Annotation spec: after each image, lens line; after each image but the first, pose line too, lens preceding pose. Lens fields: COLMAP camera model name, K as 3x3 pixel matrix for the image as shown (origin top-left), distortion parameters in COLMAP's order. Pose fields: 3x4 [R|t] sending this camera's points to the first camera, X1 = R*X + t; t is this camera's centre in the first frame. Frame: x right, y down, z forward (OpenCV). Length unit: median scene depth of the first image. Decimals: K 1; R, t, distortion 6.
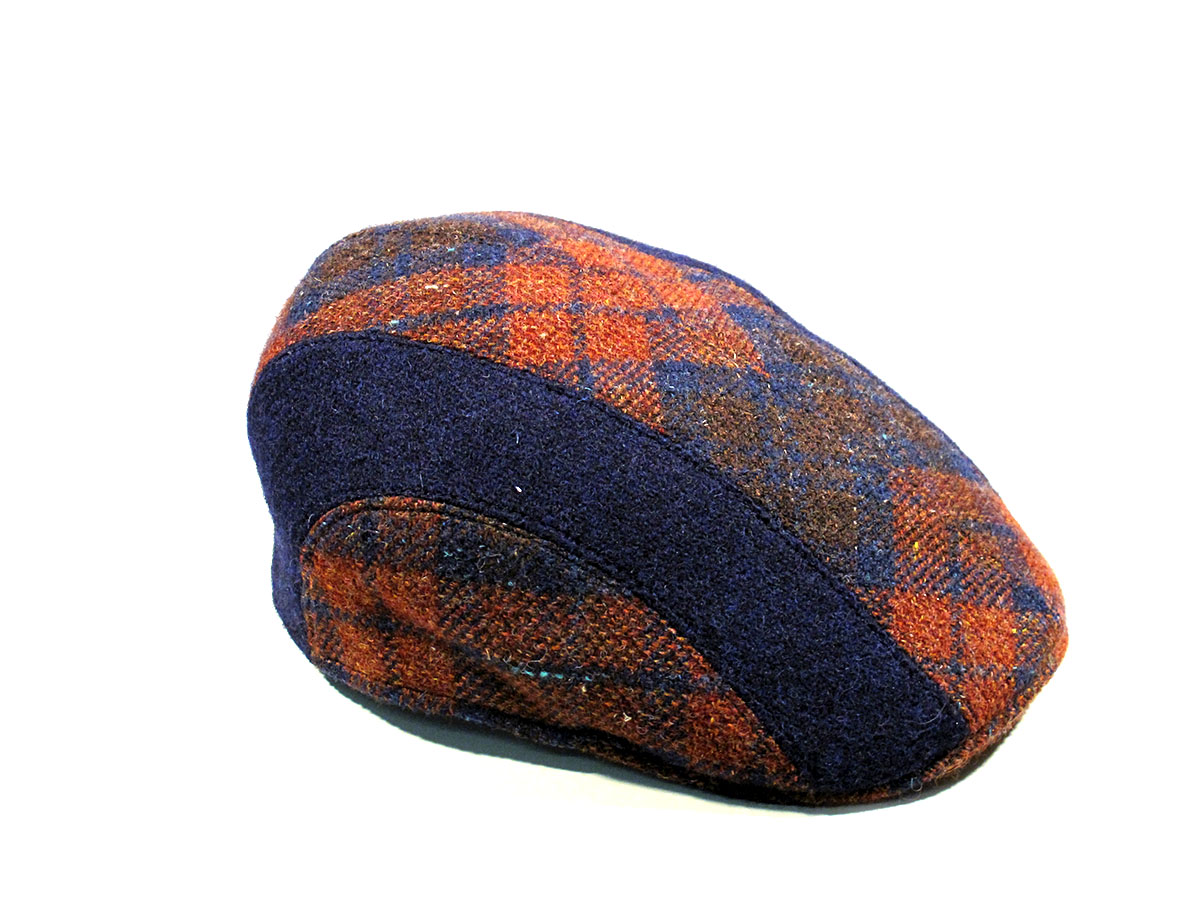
lens RADIAL K [[2552.0, 0, 600.0], [0, 2552.0, 450.0], [0, 0, 1]] dist [-0.096601, -0.499543]
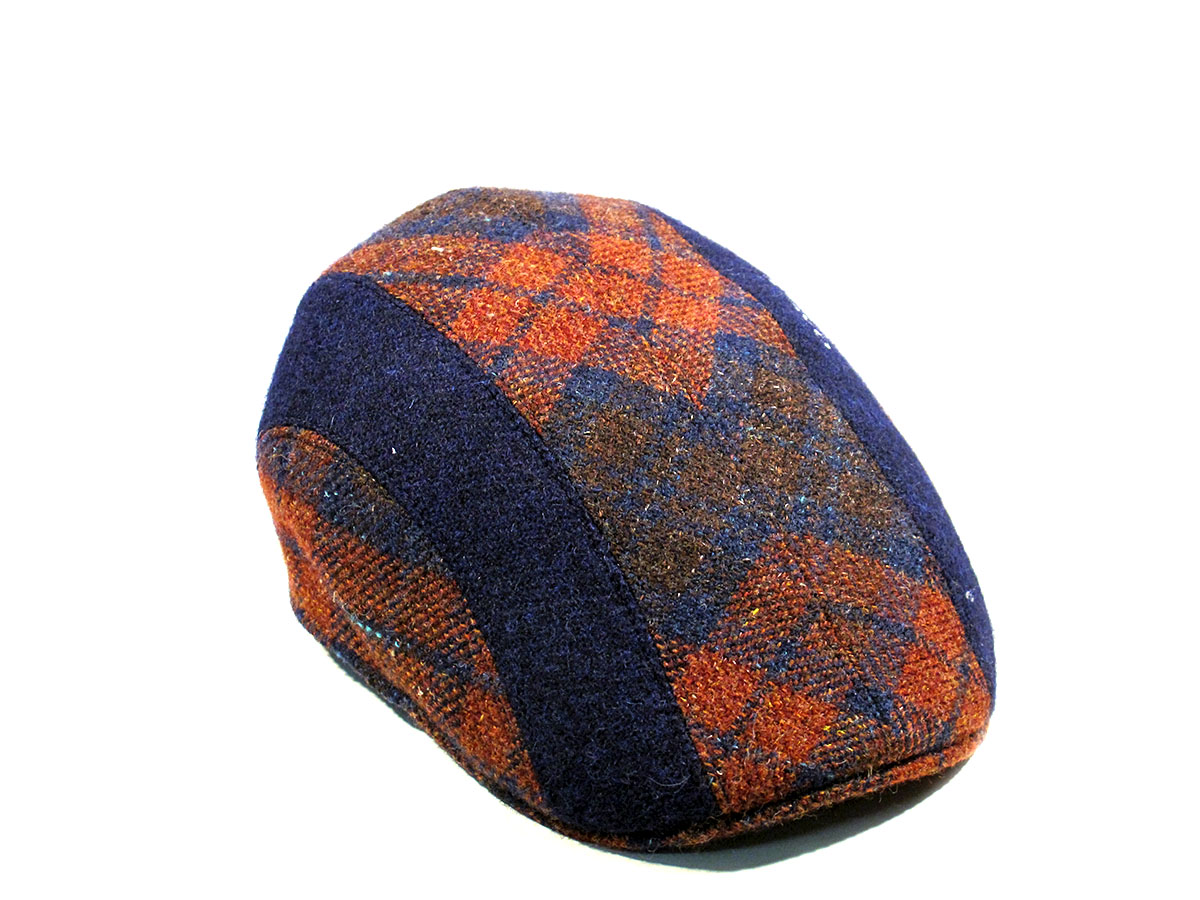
lens RADIAL K [[2552.0, 0, 600.0], [0, 2552.0, 450.0], [0, 0, 1]] dist [-0.096601, -0.499543]
pose [[0.843552, 0.239687, -0.480594, 0.532448], [-0.232842, 0.969627, 0.074892, -0.081465], [0.483947, 0.048727, 0.873739, 0.134708]]
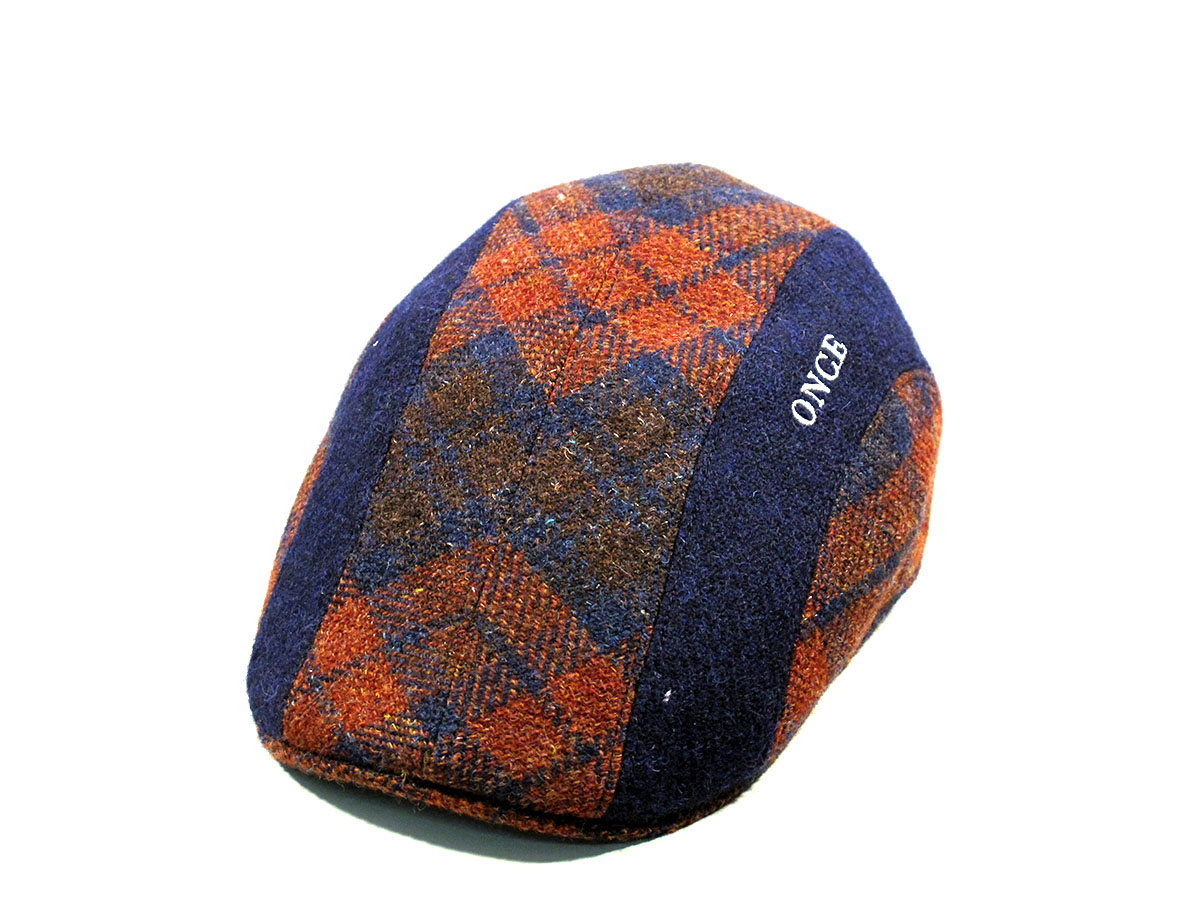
lens RADIAL K [[2552.0, 0, 600.0], [0, 2552.0, 450.0], [0, 0, 1]] dist [-0.096601, -0.499543]
pose [[0.065741, 0.456404, -0.887341, 0.989586], [-0.416212, 0.820754, 0.391319, -0.425598], [0.906888, 0.343597, 0.243918, 0.824936]]
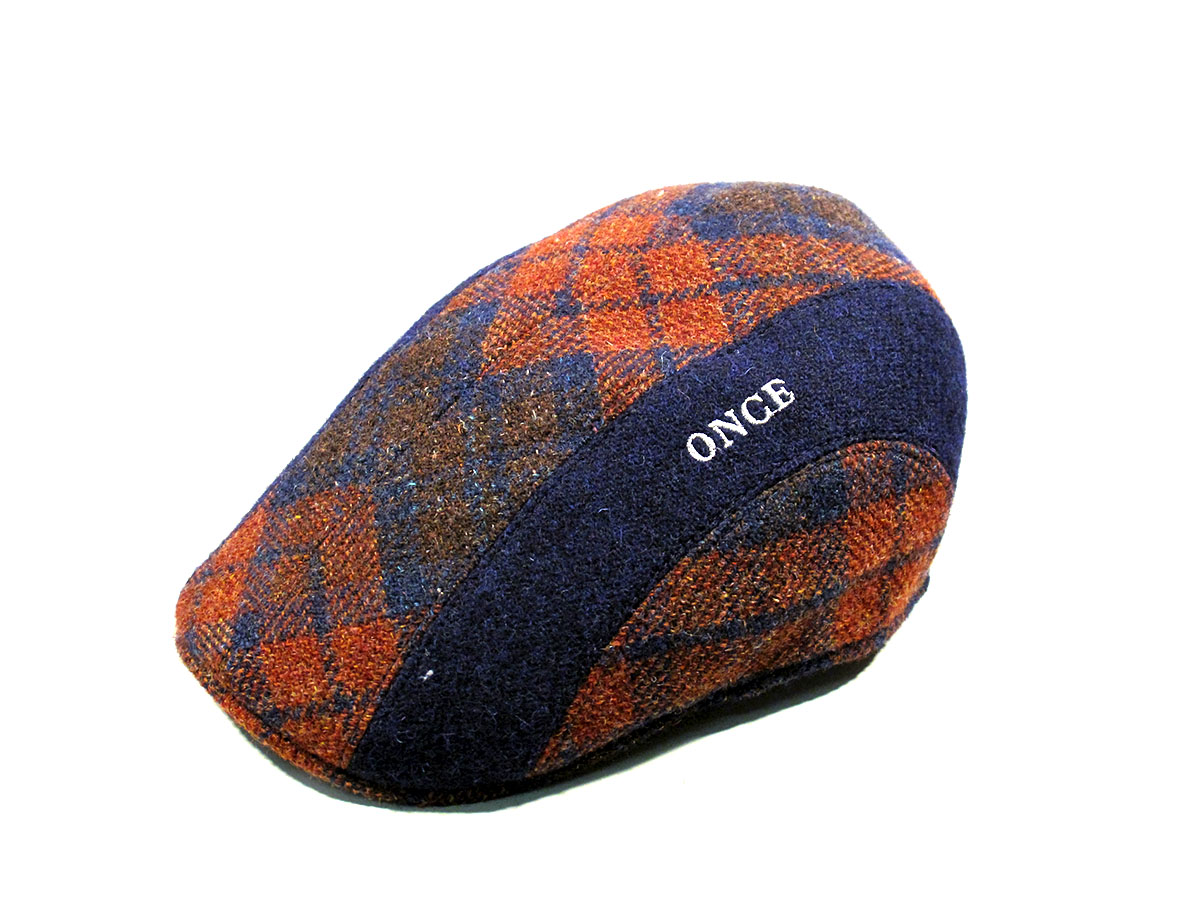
lens RADIAL K [[2552.0, 0, 600.0], [0, 2552.0, 450.0], [0, 0, 1]] dist [-0.096601, -0.499543]
pose [[-0.485064, 0.411584, -0.771564, 0.867433], [-0.352545, 0.715397, 0.603258, -0.660987], [0.800266, 0.564630, -0.201911, 1.319399]]
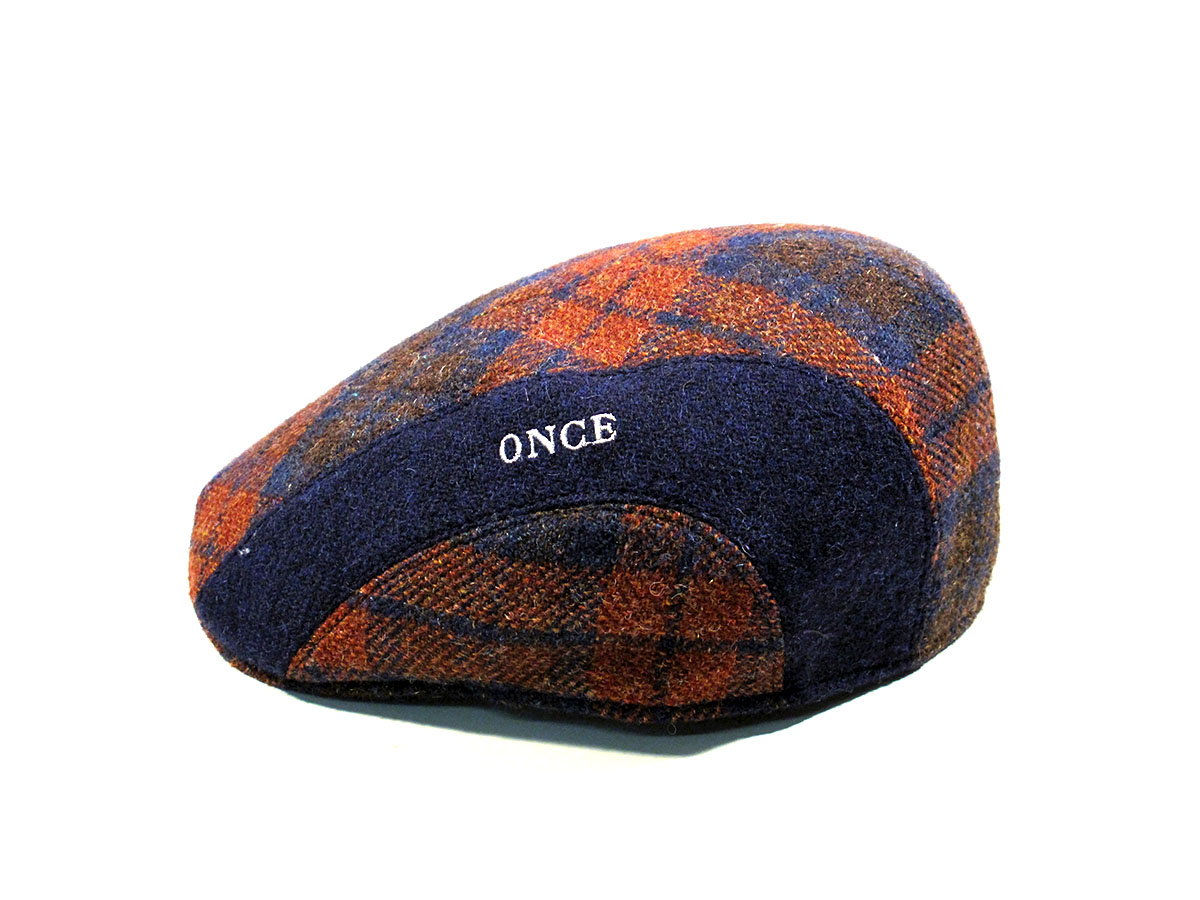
lens RADIAL K [[2552.0, 0, 600.0], [0, 2552.0, 450.0], [0, 0, 1]] dist [-0.096601, -0.499543]
pose [[-0.974210, 0.133960, -0.181574, 0.218913], [-0.061004, 0.618365, 0.783520, -0.863460], [0.217239, 0.774390, -0.594245, 1.757634]]
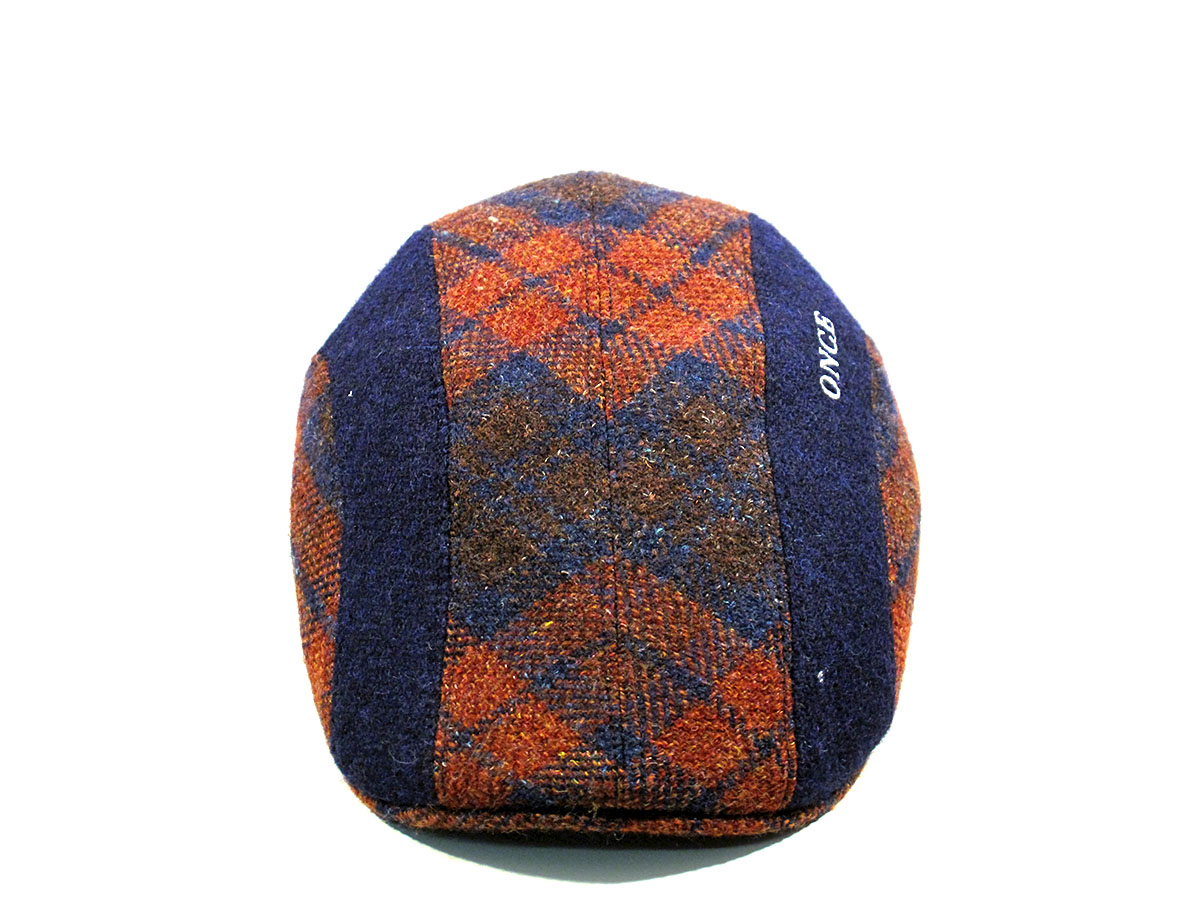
lens RADIAL K [[2552.0, 0, 600.0], [0, 2552.0, 450.0], [0, 0, 1]] dist [-0.096601, -0.499543]
pose [[0.445092, 0.401726, -0.800318, 0.889265], [-0.380777, 0.893808, 0.236887, -0.259653], [0.810495, 0.199307, 0.550795, 0.488253]]
